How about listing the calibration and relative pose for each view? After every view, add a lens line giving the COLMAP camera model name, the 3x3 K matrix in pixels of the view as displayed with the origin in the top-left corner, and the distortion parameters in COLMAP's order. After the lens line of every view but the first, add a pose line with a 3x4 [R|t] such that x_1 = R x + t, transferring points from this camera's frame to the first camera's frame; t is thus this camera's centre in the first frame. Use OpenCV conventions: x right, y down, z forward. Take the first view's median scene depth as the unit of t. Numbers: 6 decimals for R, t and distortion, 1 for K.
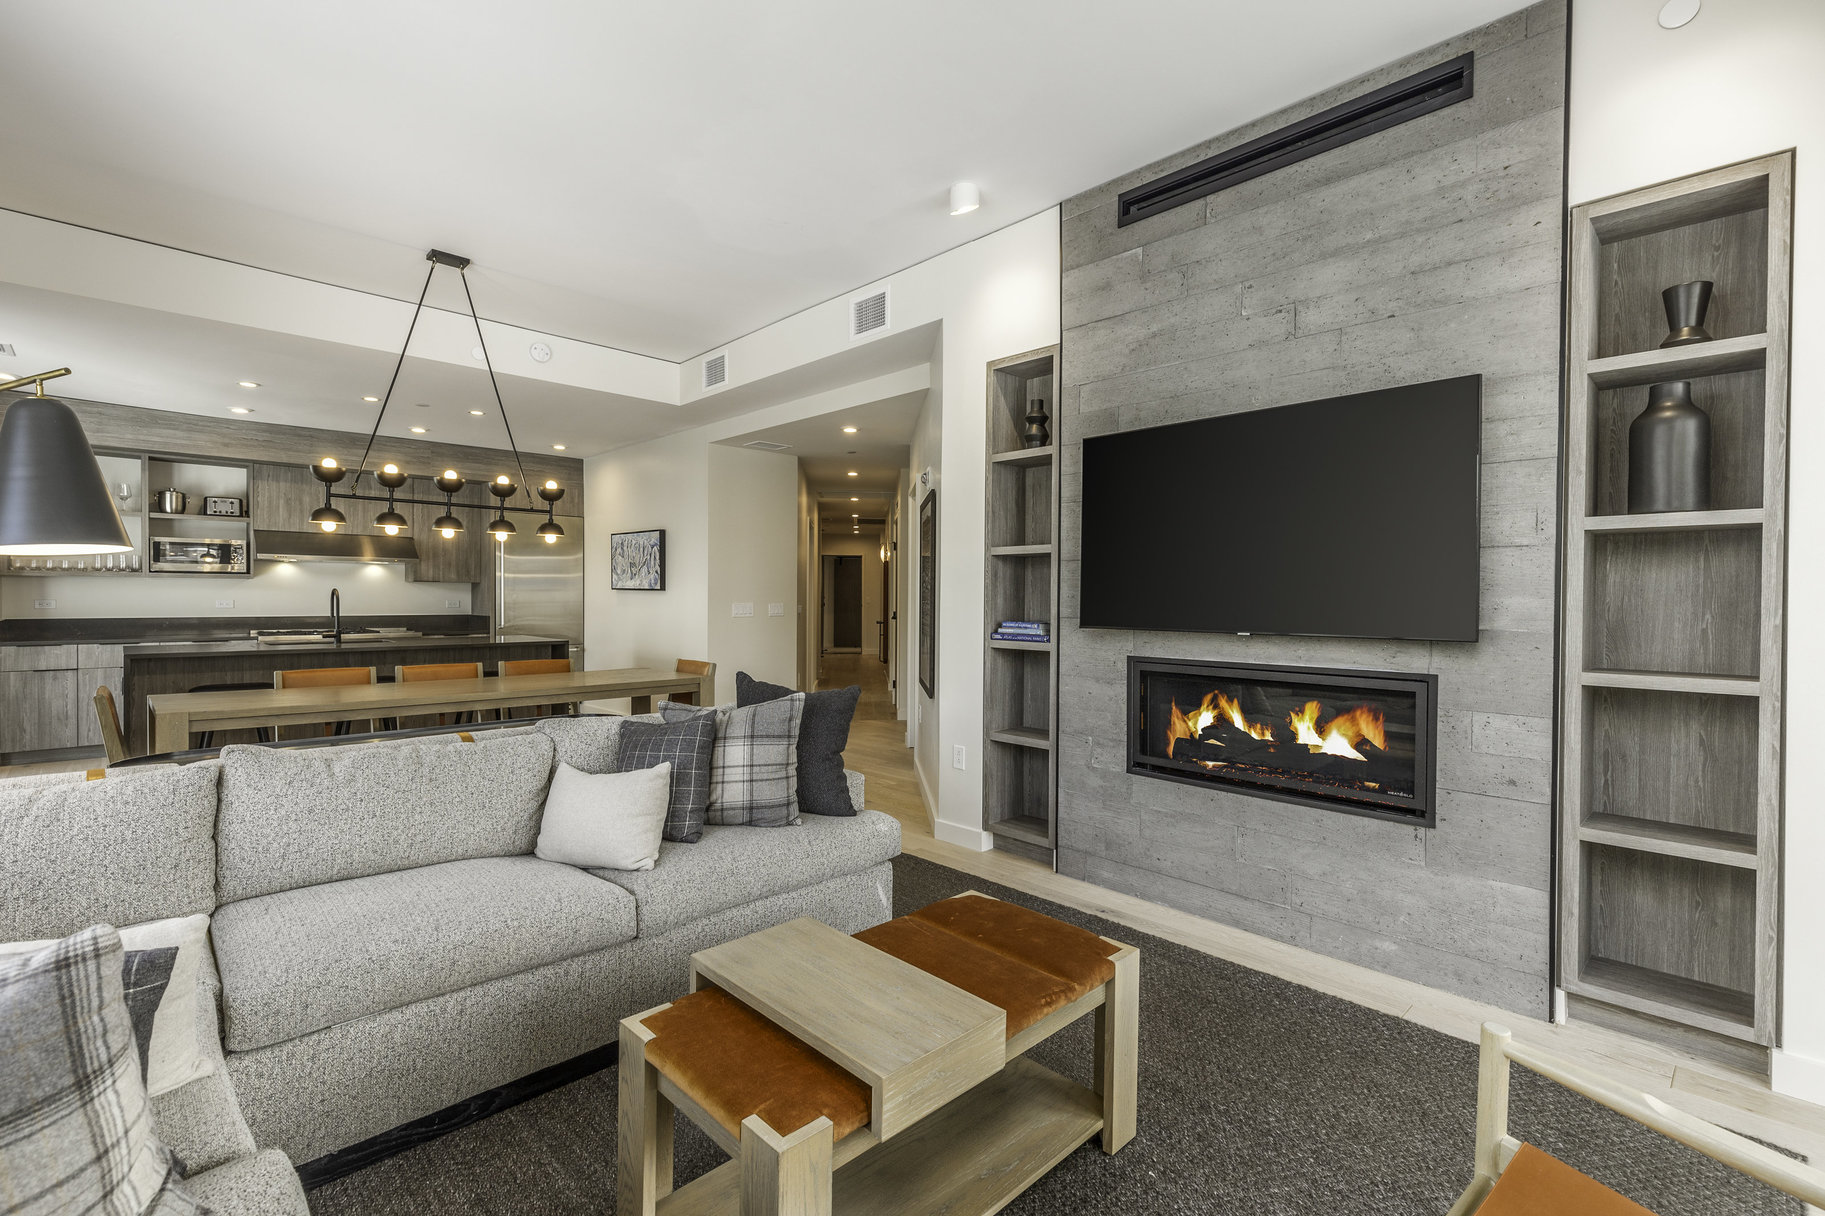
lens RADIAL K [[823.1, 0, 925.0], [0, 823.1, 596.7], [0, 0, 1]] dist [0.011230, -0.002975]
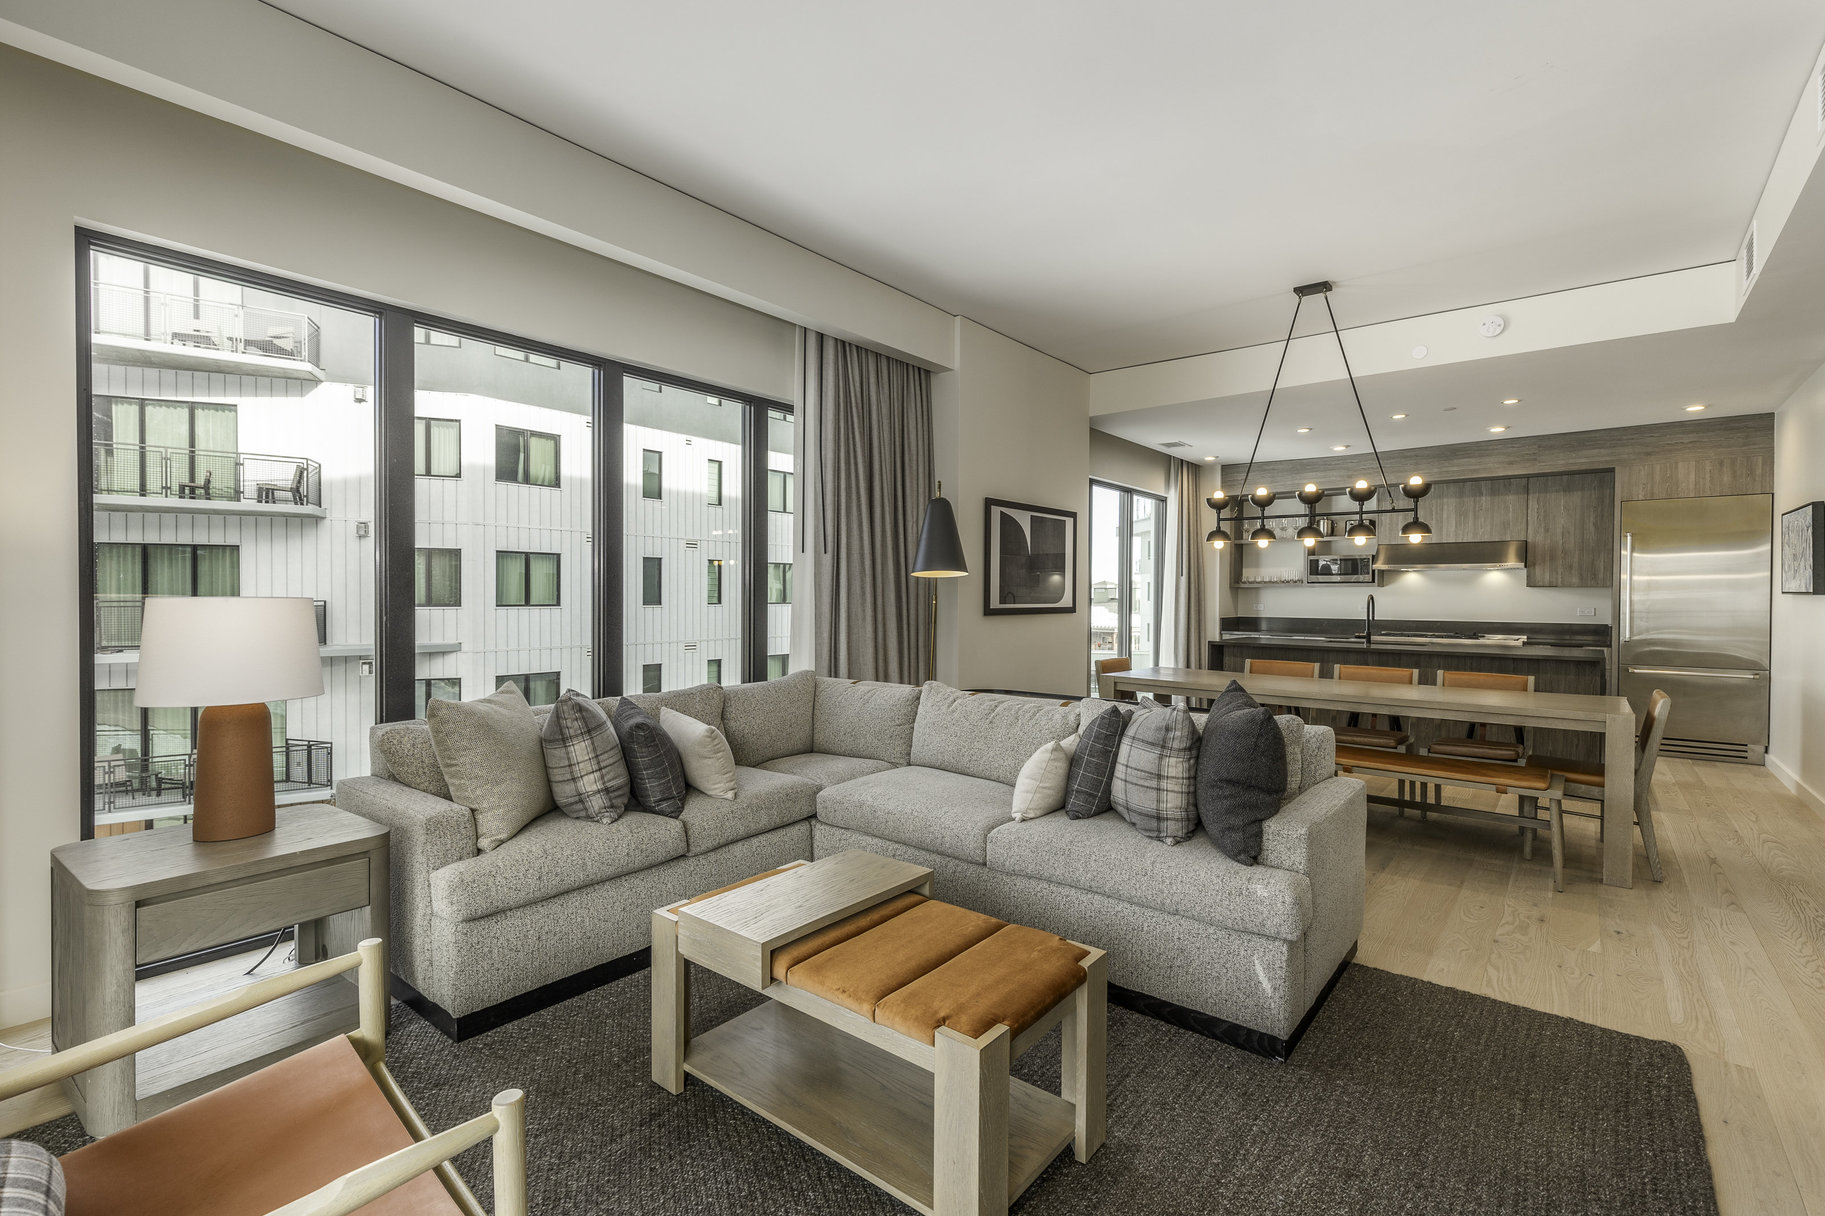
lens RADIAL K [[823.1, 0, 920.6], [0, 823.1, 605.4], [0, 0, 1]] dist [0.011230, -0.002975]
pose [[0.111704, 0.008111, -0.993708, 0.479890], [-0.009011, 0.999934, 0.007149, 0.003380], [0.993701, 0.008156, 0.111770, 0.407157]]
